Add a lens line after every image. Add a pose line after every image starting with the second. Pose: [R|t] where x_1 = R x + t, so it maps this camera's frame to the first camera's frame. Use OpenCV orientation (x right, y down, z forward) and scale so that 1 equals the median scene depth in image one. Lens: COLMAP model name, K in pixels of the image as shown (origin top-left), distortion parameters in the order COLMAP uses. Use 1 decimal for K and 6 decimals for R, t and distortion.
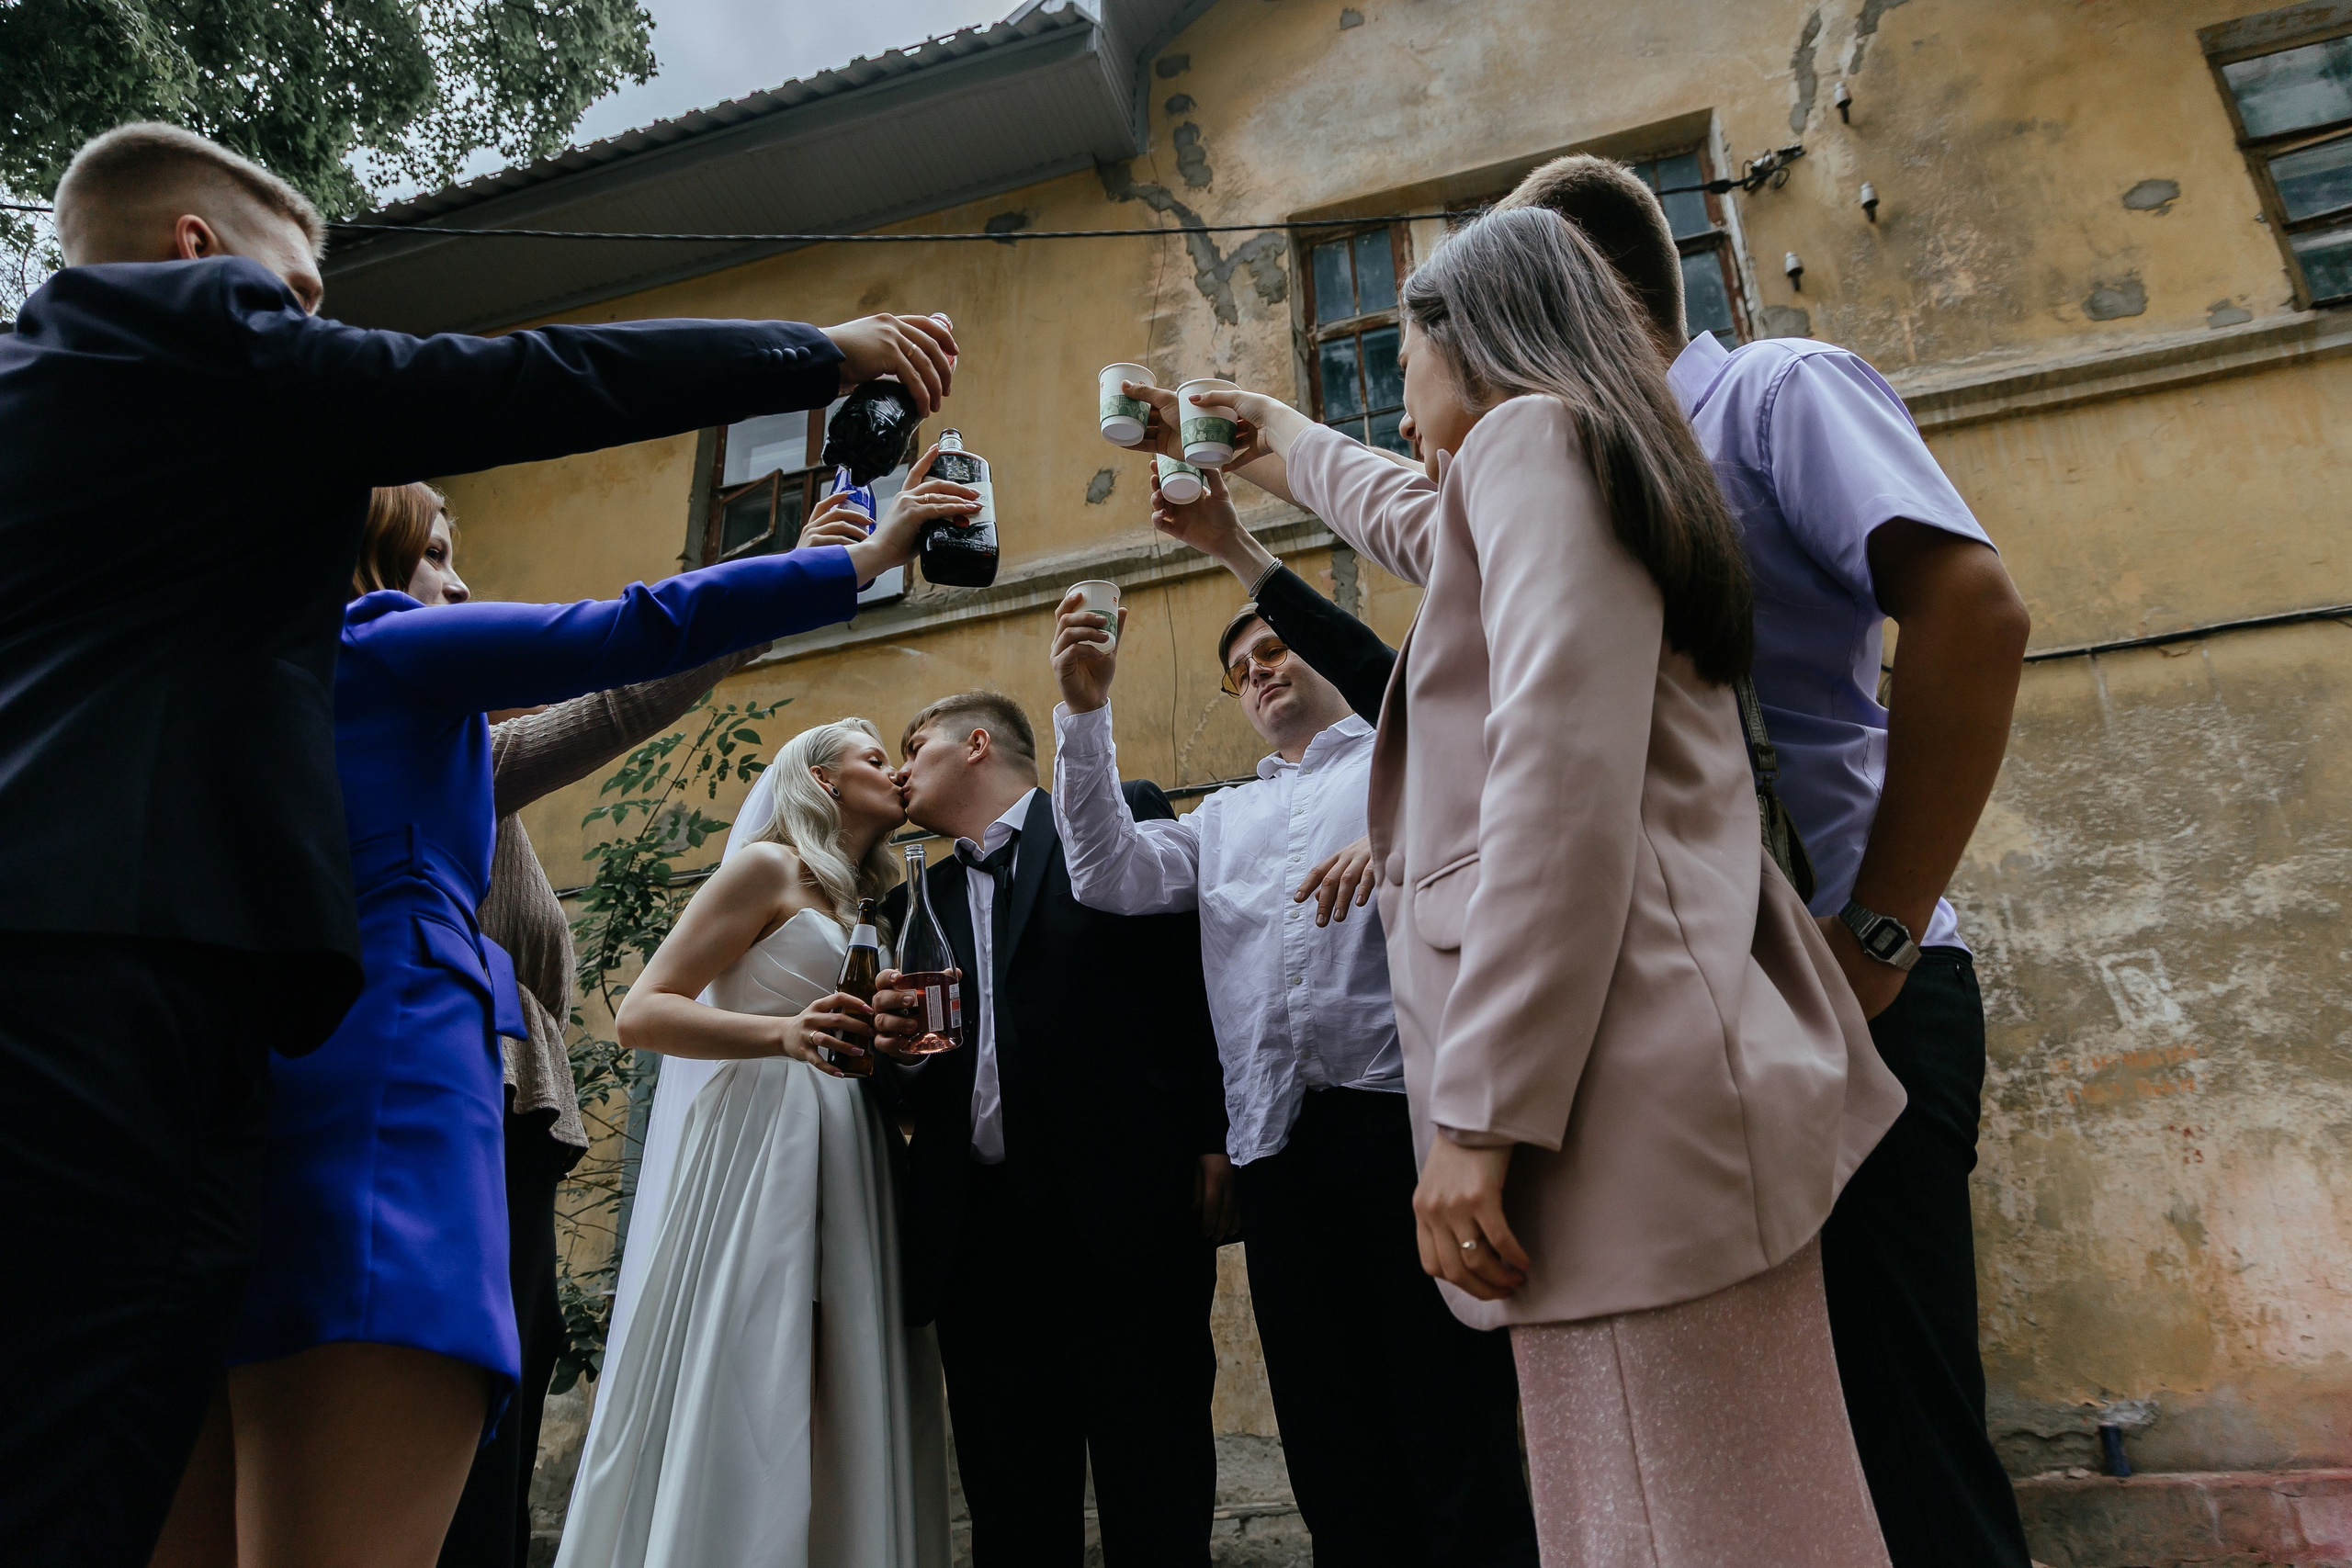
lens RADIAL K [[1591.6, 0, 1199.5], [0, 1591.6, 770.7], [0, 0, 1]] dist [0.016487, -0.006603]
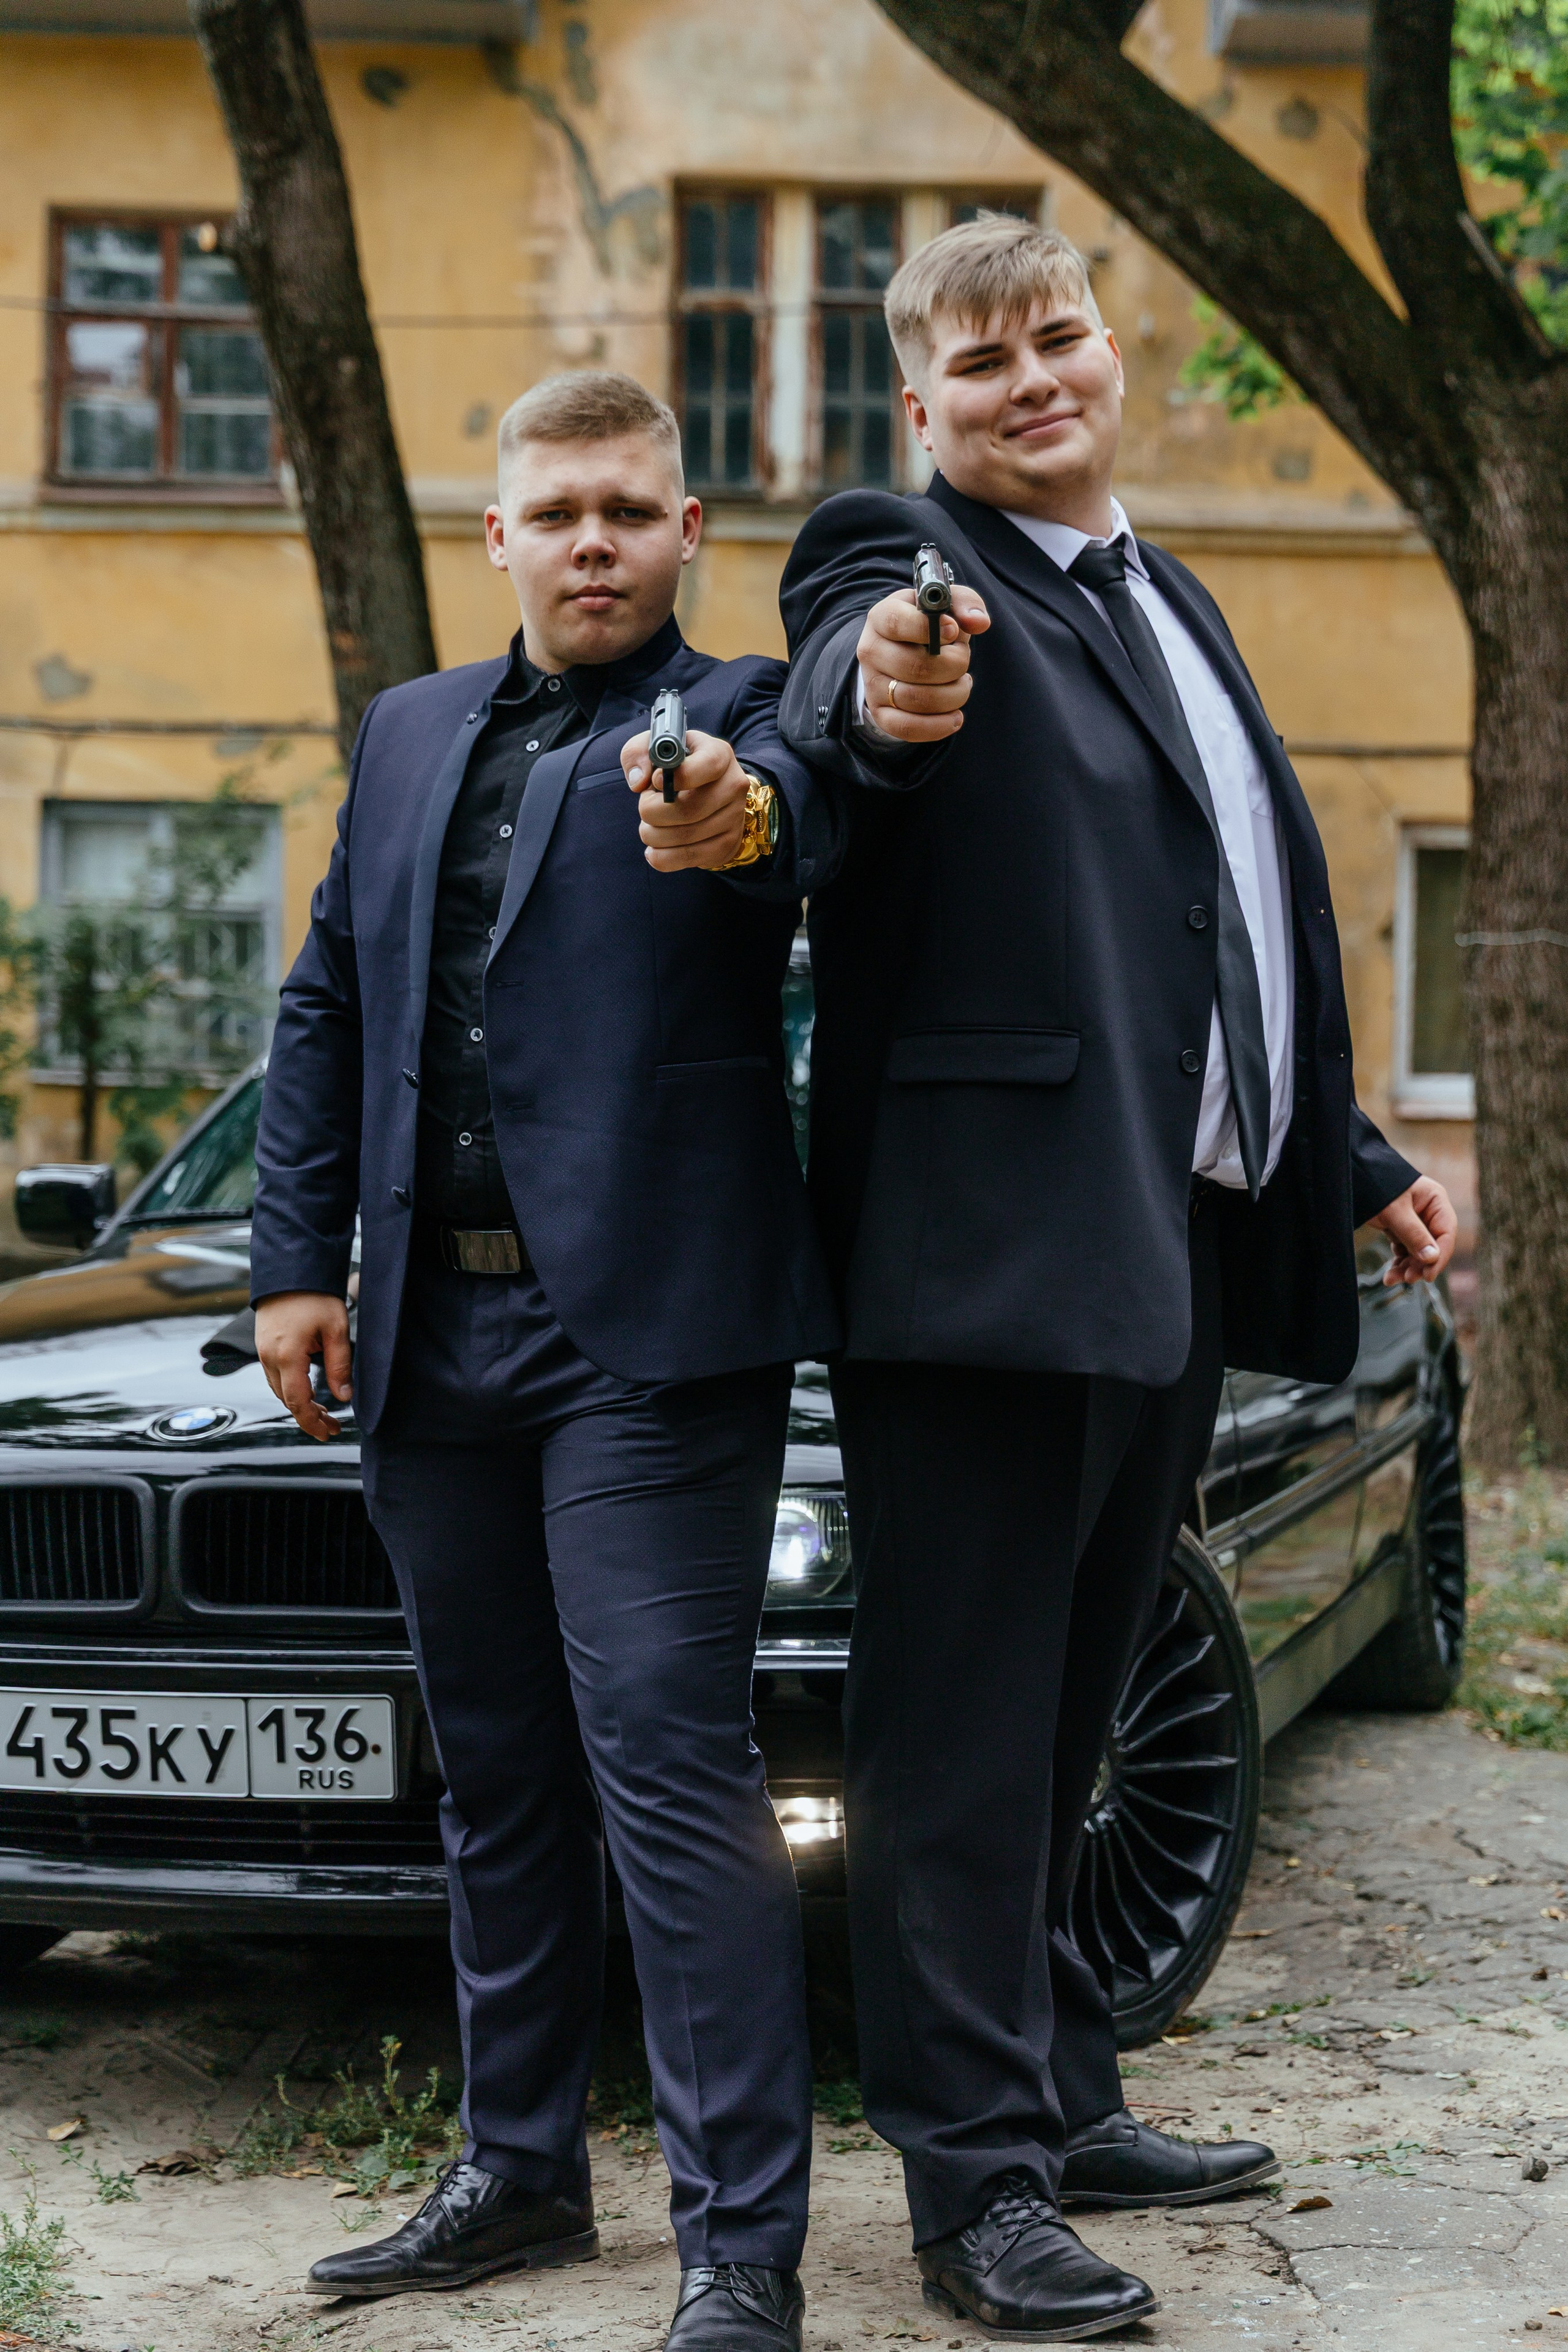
lens RADIAL K [[4335.7, 0, 774.2], [0, 4335.7, 1093.0], [0, 0, 1]] dist [0.024008, 0.000000]
pose [[0.945268, 0.052017, 0.322121, -0.879118], [-0.175705, 0.913004, 0.368174, -0.970981], [-0.274947, -0.404621, 0.872173, -2.028877]]
